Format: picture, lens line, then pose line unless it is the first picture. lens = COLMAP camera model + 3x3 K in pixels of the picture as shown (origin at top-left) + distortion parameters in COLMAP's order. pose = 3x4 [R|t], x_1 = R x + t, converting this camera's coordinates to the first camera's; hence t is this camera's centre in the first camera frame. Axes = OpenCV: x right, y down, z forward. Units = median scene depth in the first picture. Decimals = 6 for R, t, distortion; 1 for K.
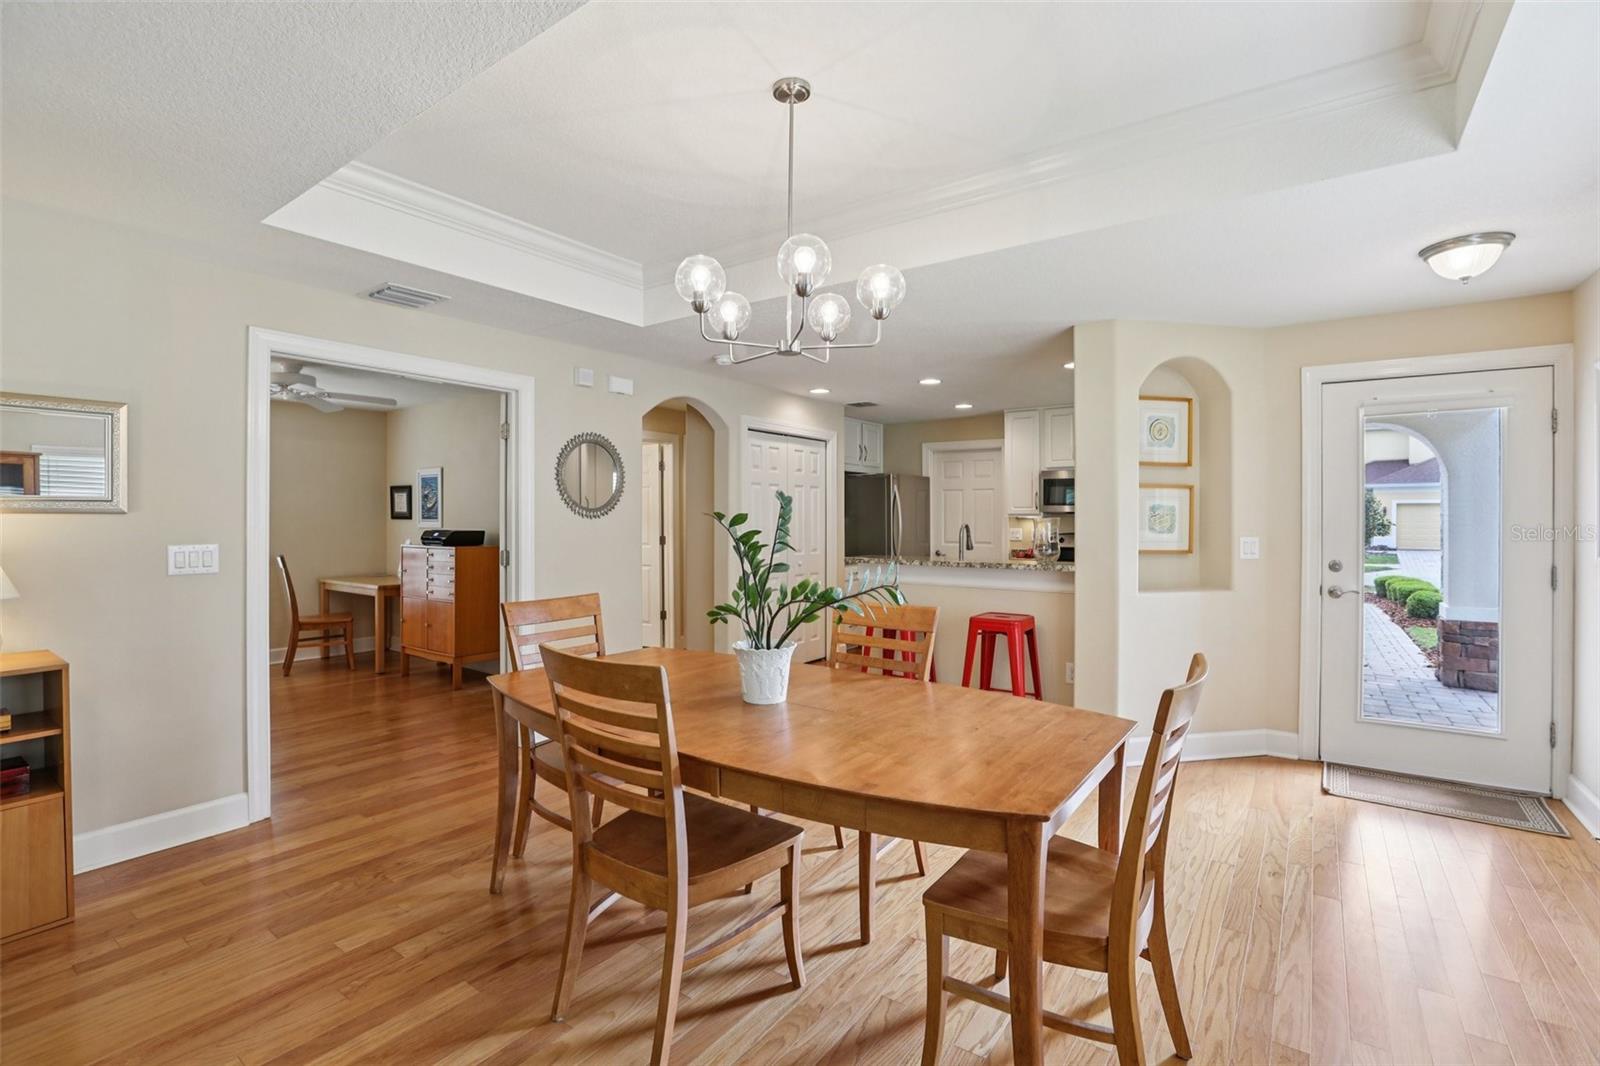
lens RADIAL K [[730.1, 0, 800.4], [0, 730.1, 524.1], [0, 0, 1]] dist [-0.030359, 0.005583]
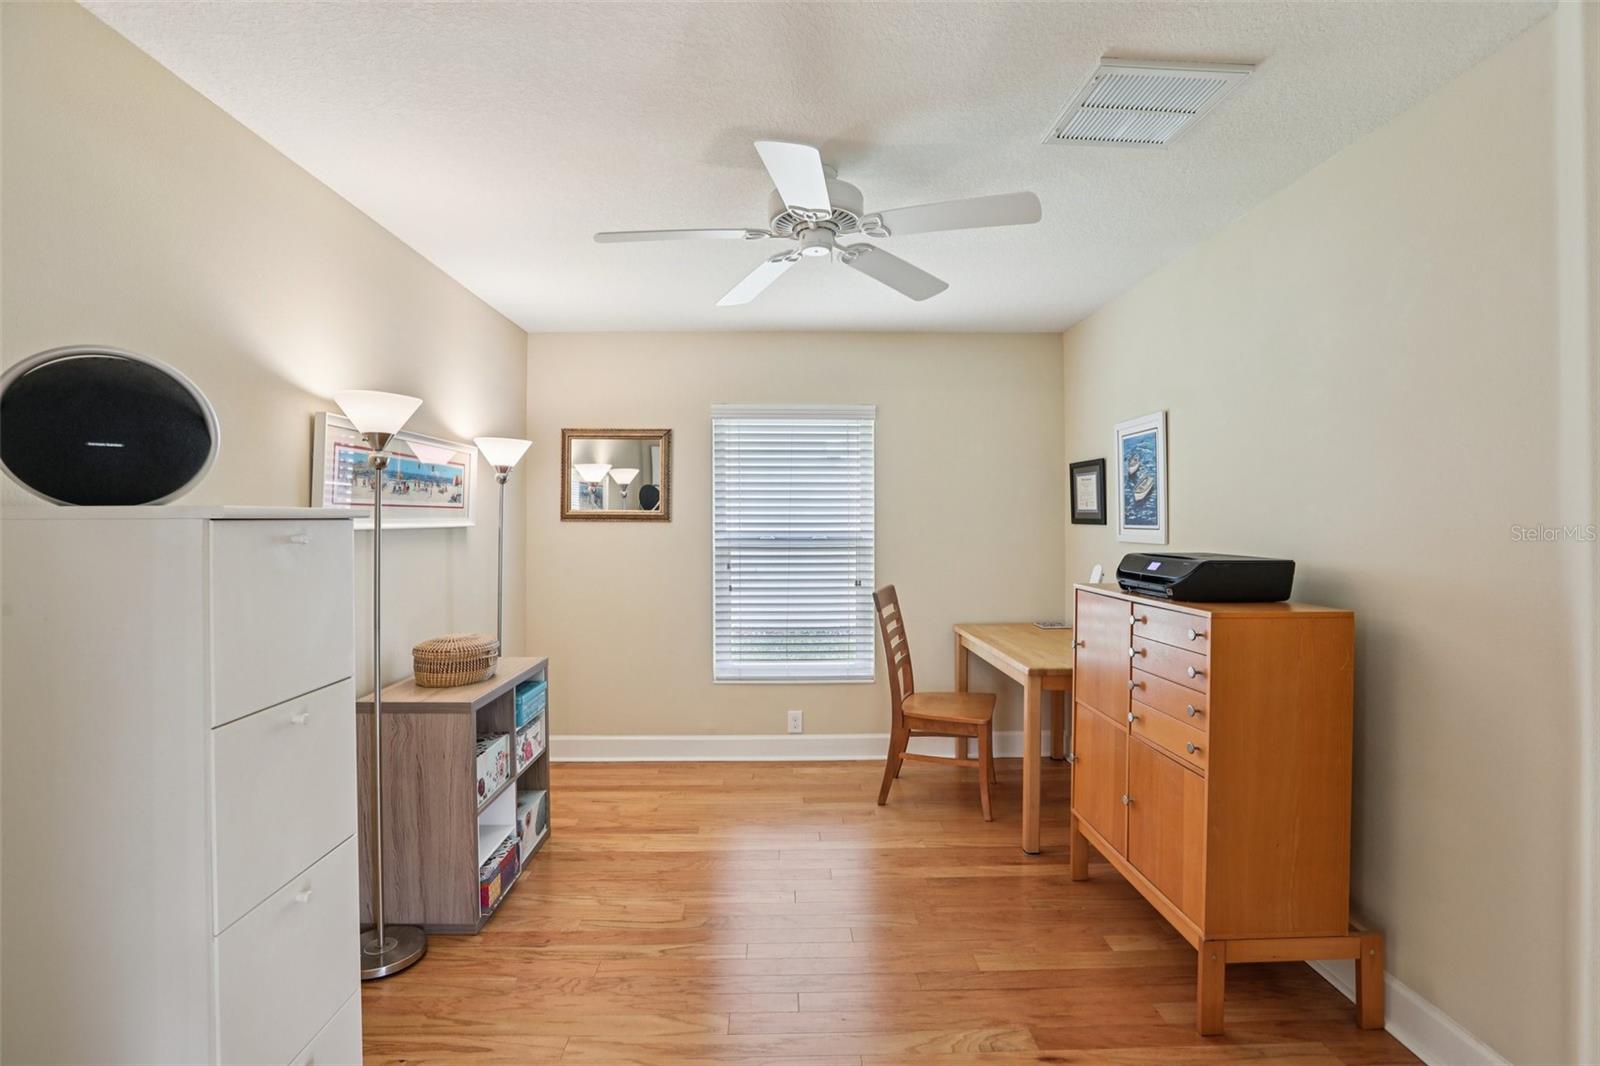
lens RADIAL K [[730.1, 0, 796.4], [0, 730.1, 523.0], [0, 0, 1]] dist [-0.030359, 0.005583]
pose [[0.606855, 0.005788, -0.794792, -0.293774], [-0.008458, 0.999964, 0.000825, -0.007098], [0.794768, 0.006221, 0.606882, 0.578259]]
